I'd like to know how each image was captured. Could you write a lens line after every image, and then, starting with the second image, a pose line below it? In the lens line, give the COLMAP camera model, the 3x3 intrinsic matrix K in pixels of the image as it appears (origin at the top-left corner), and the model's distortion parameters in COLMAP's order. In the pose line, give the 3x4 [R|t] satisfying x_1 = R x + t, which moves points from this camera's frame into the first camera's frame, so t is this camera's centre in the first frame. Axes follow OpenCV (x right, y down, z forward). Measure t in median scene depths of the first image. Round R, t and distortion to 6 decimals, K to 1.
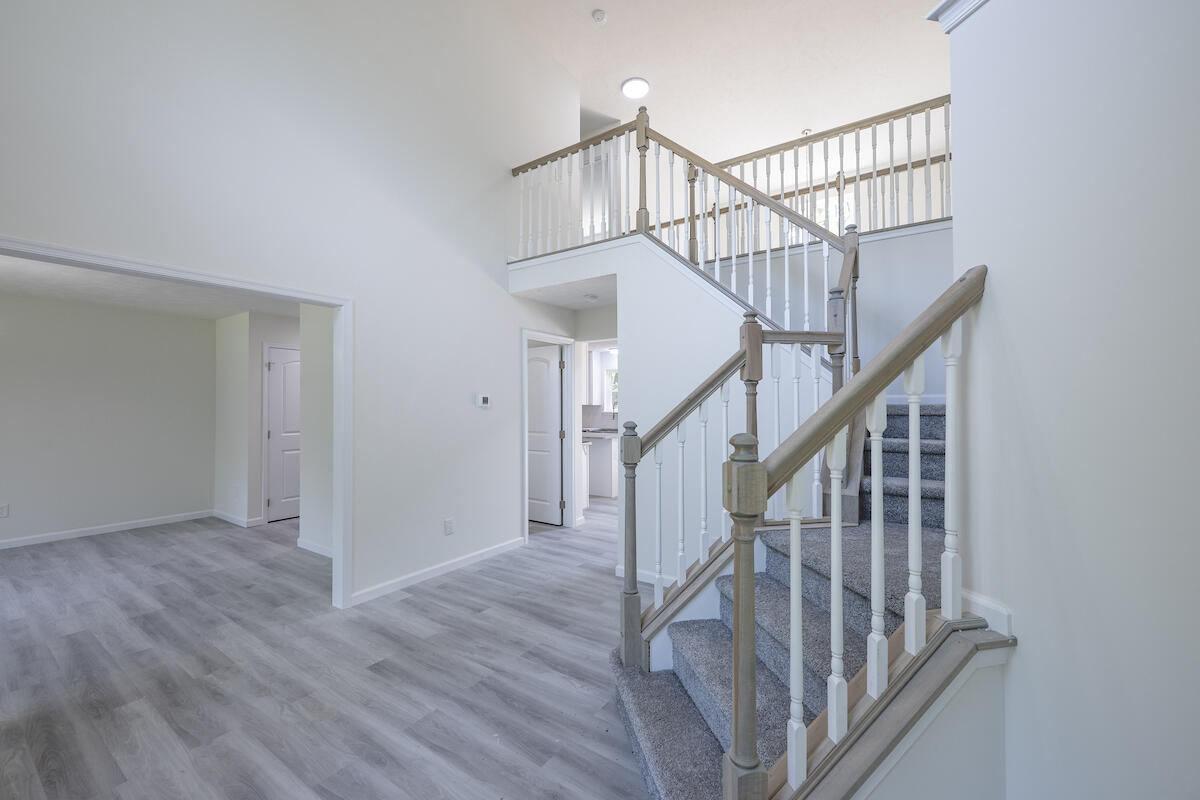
lens RADIAL K [[477.0, 0, 599.9], [0, 477.0, 404.2], [0, 0, 1]] dist [-0.001445, -0.000327]
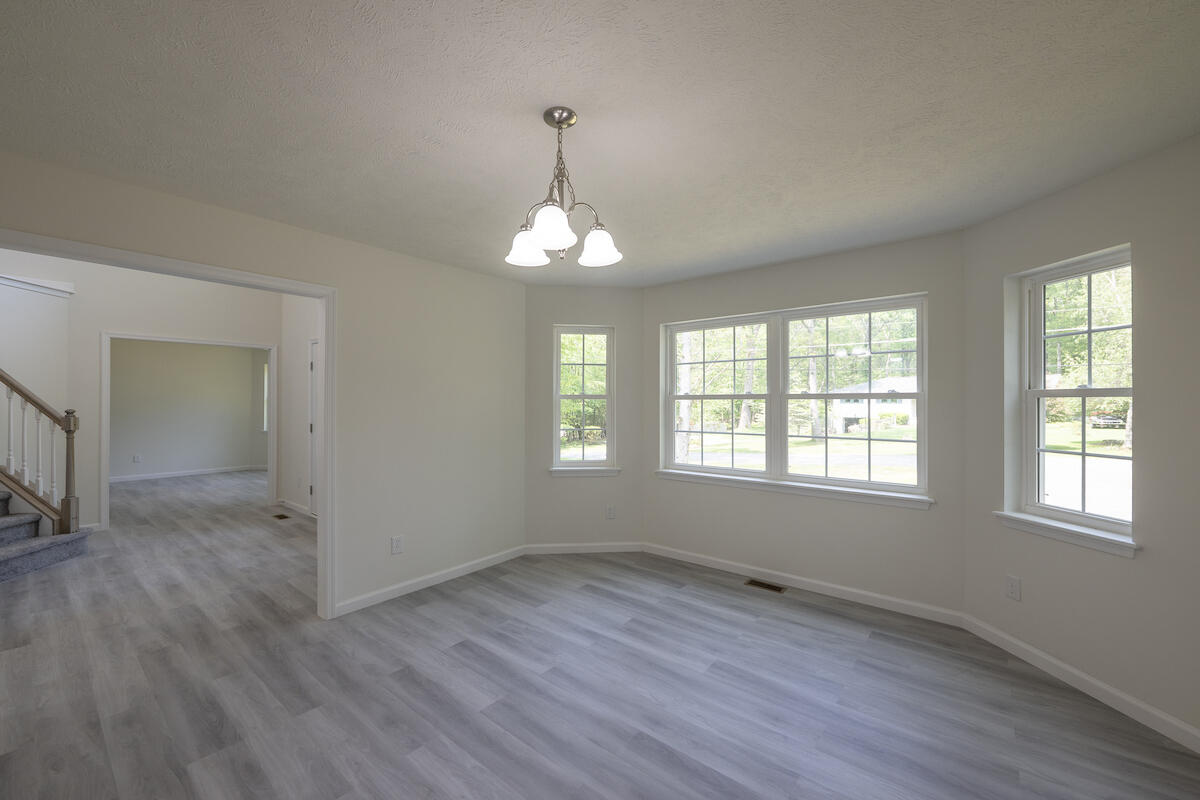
lens RADIAL K [[477.0, 0, 603.7], [0, 477.0, 399.5], [0, 0, 1]] dist [-0.001445, -0.000327]
pose [[-0.996613, -0.001619, 0.082219, -1.956685], [-0.002666, 0.999917, -0.012625, 0.007701], [-0.082192, -0.012801, -0.996534, 2.059403]]
